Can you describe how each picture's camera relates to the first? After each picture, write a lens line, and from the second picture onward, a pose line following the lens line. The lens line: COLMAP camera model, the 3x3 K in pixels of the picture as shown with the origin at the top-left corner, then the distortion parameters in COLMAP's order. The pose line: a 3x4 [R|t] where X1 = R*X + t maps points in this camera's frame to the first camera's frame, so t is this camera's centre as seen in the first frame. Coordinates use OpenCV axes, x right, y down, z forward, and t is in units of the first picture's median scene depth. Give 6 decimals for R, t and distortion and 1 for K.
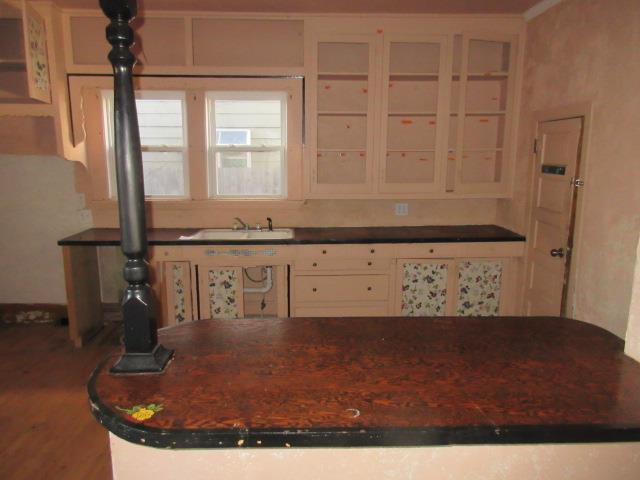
lens RADIAL K [[474.6, 0, 320.8], [0, 474.6, 239.1], [0, 0, 1]] dist [-0.005532, 0.000965]
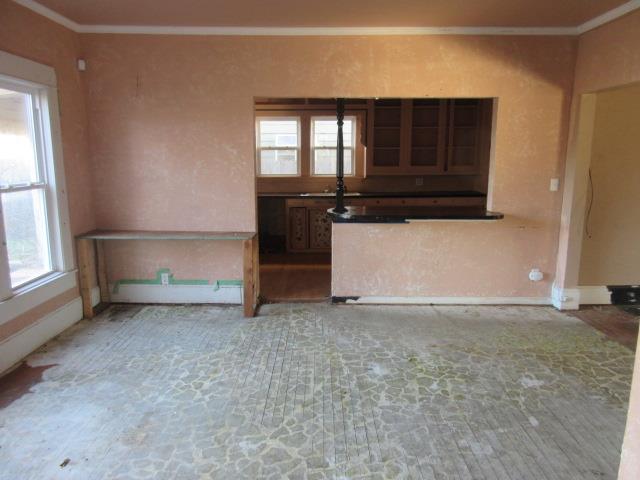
lens RADIAL K [[474.6, 0, 319.7], [0, 474.6, 244.1], [0, 0, 1]] dist [-0.005532, 0.000965]
pose [[0.998653, -0.000113, -0.051883, -0.119921], [0.000659, 0.999944, 0.010522, 0.167505], [0.051879, -0.010542, 0.998598, -0.862856]]
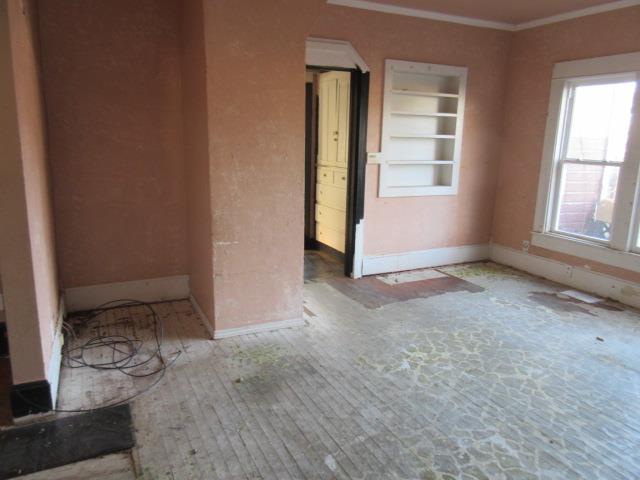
lens RADIAL K [[474.6, 0, 318.6], [0, 474.6, 239.8], [0, 0, 1]] dist [-0.005532, 0.000965]
pose [[-0.917929, 0.059974, -0.392186, 0.364679], [-0.096925, 0.924657, 0.368259, -0.007570], [0.384724, 0.376048, -0.842957, 0.192379]]
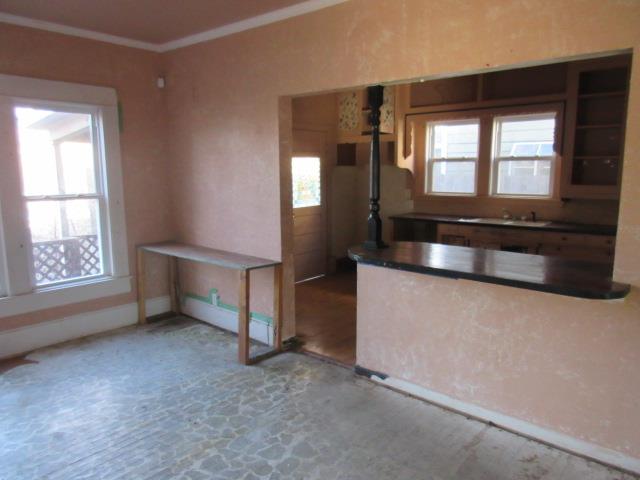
lens RADIAL K [[474.6, 0, 321.0], [0, 474.6, 242.9], [0, 0, 1]] dist [-0.005532, 0.000965]
pose [[0.723640, 0.094670, -0.683654, 0.382400], [-0.110209, 0.993688, 0.020947, 0.080297], [0.681322, 0.060187, 0.729505, -0.331879]]
